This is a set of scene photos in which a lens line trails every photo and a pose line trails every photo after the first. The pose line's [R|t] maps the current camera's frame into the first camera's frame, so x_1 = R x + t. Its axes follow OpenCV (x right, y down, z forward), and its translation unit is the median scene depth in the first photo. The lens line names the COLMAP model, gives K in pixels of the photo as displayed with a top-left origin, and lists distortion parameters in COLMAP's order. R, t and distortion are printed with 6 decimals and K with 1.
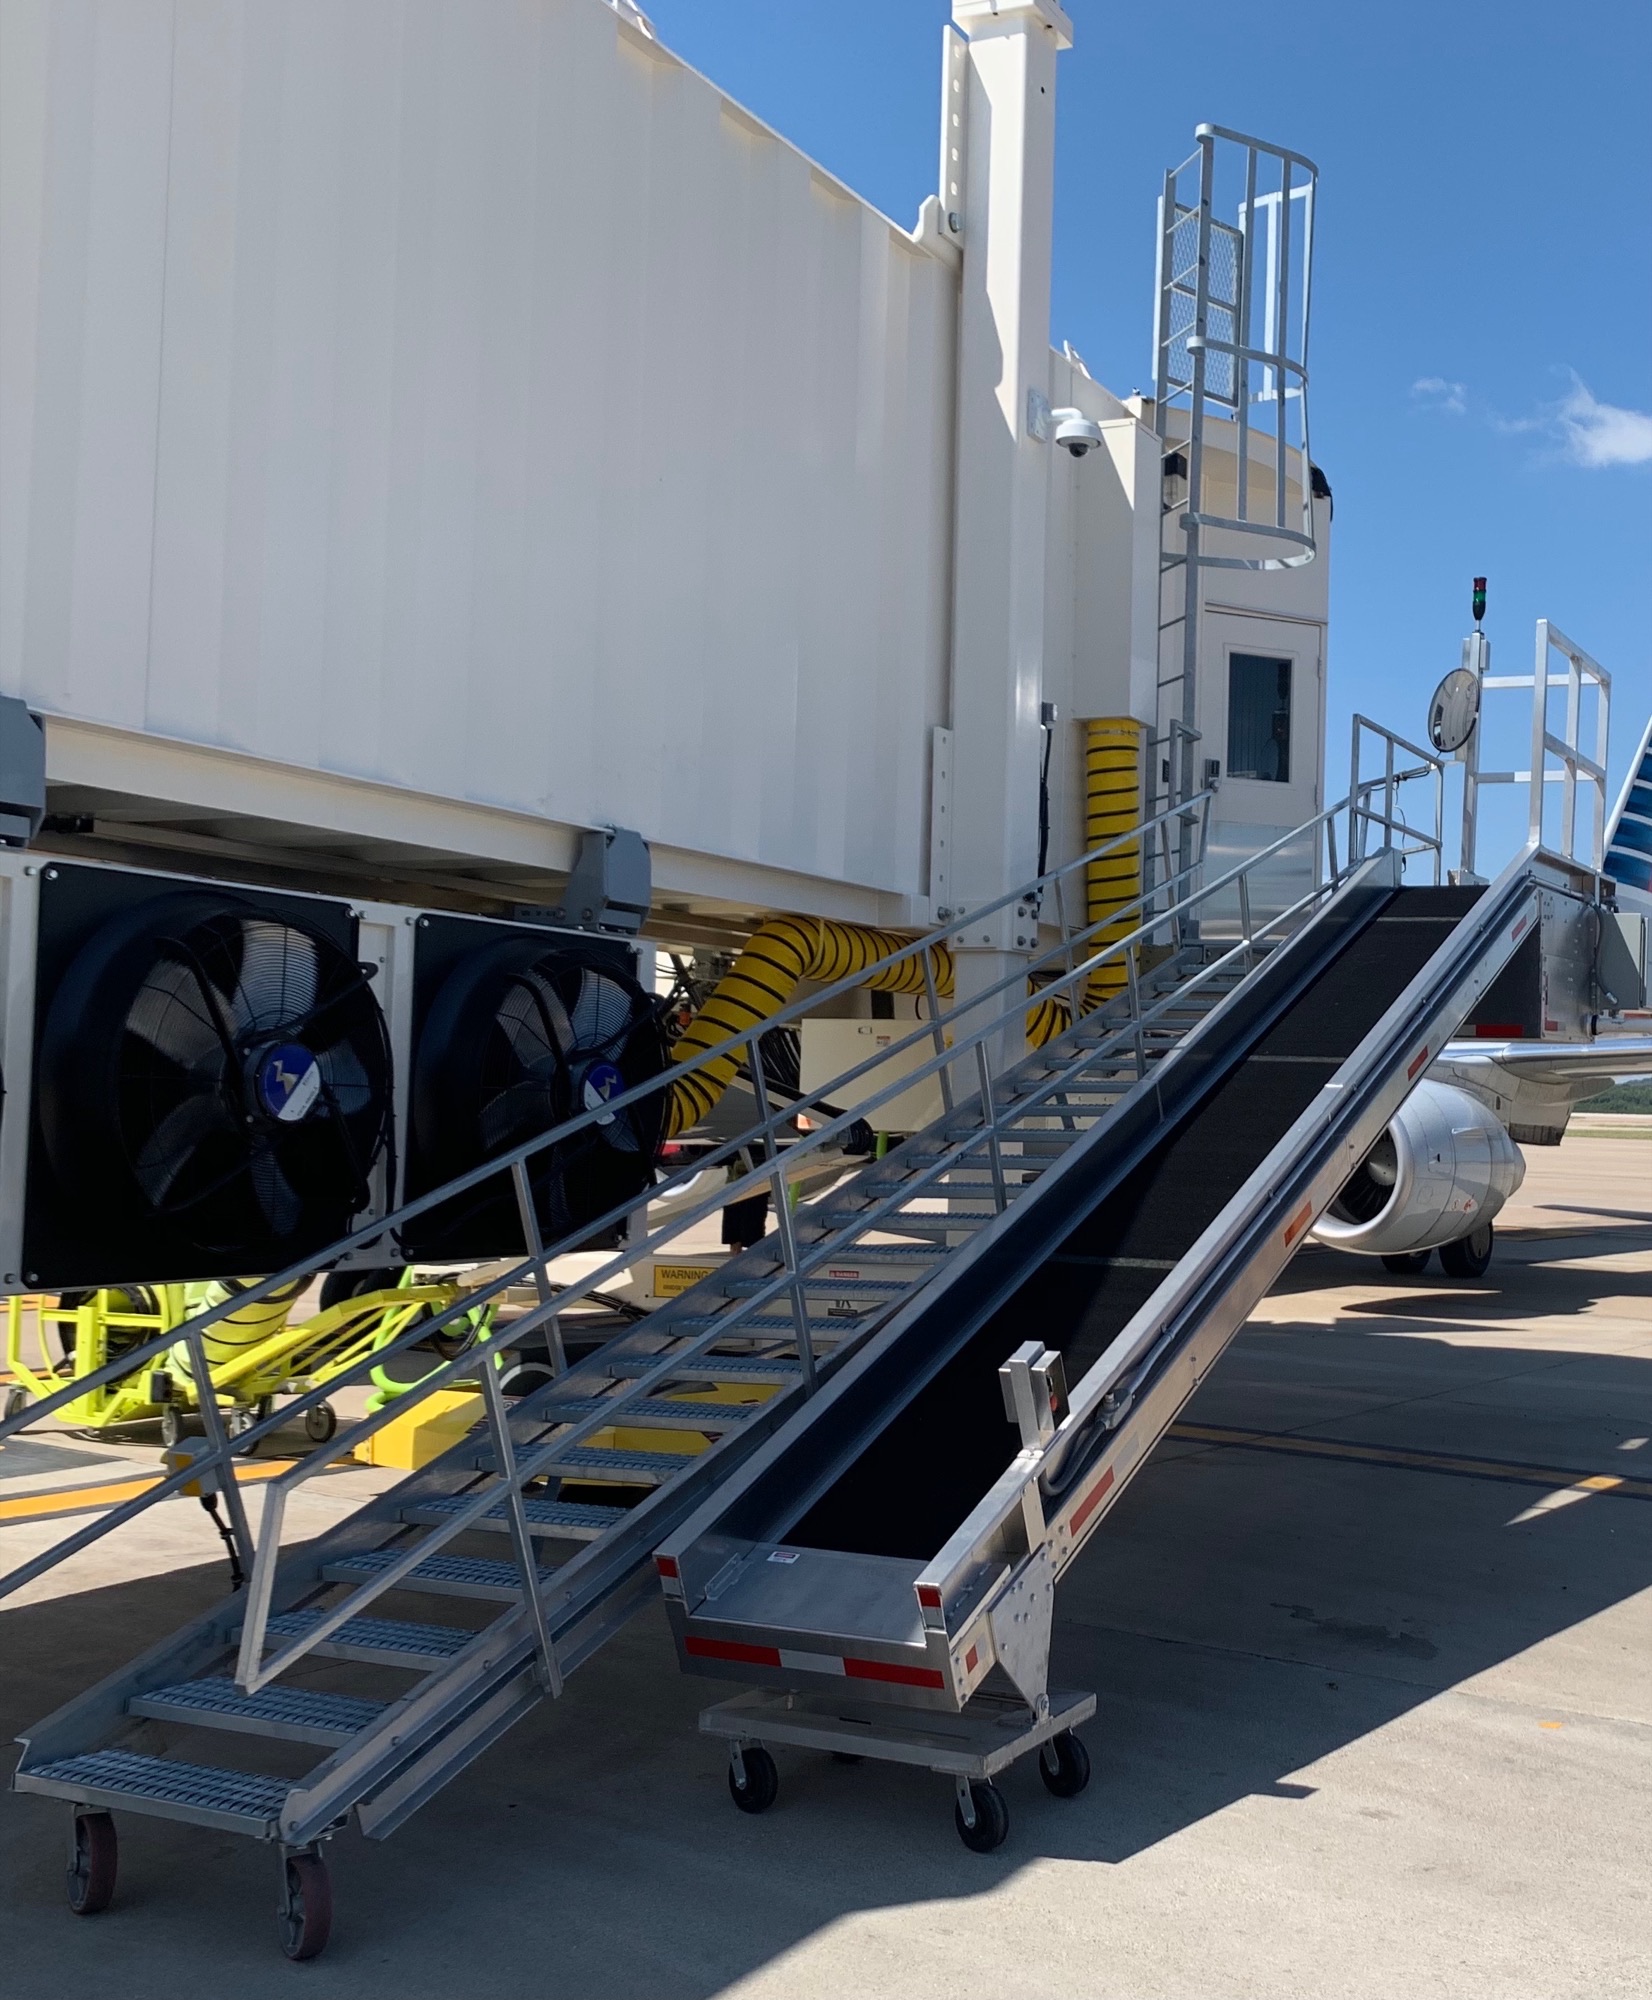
lens RADIAL K [[2526.1, 0, 826.0], [0, 2526.1, 1000.0], [0, 0, 1]] dist [0.012689, -0.325806]
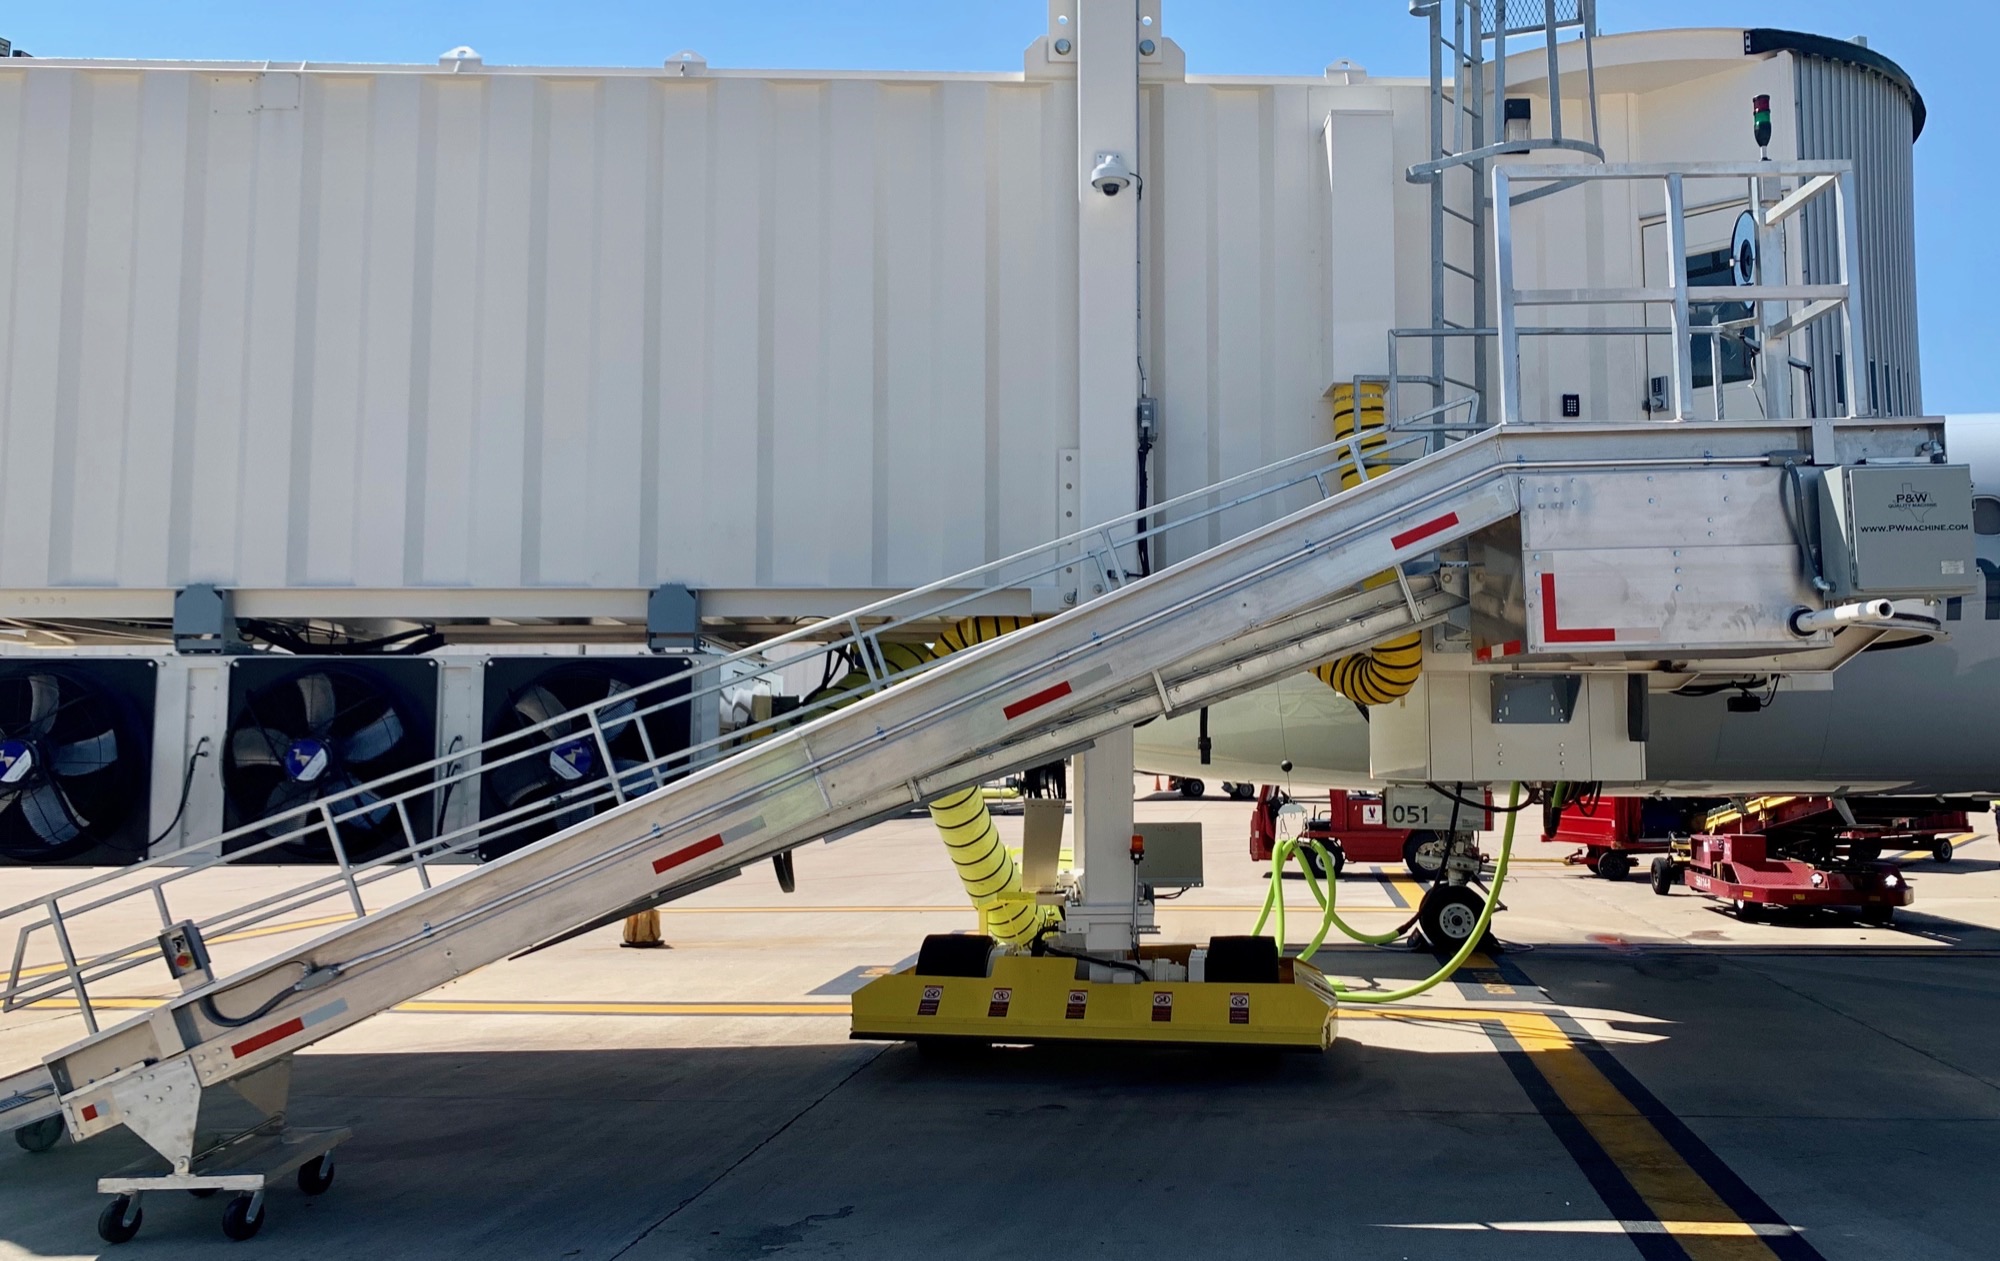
lens RADIAL K [[1662.8, 0, 1044.5], [0, 1662.8, 489.3], [0, 0, 1]] dist [0.007887, -0.002340]
pose [[0.396596, -0.177403, -0.900688, 0.758061], [0.055571, 0.983990, -0.169341, 0.049160], [0.916310, 0.017108, 0.400105, 0.666033]]
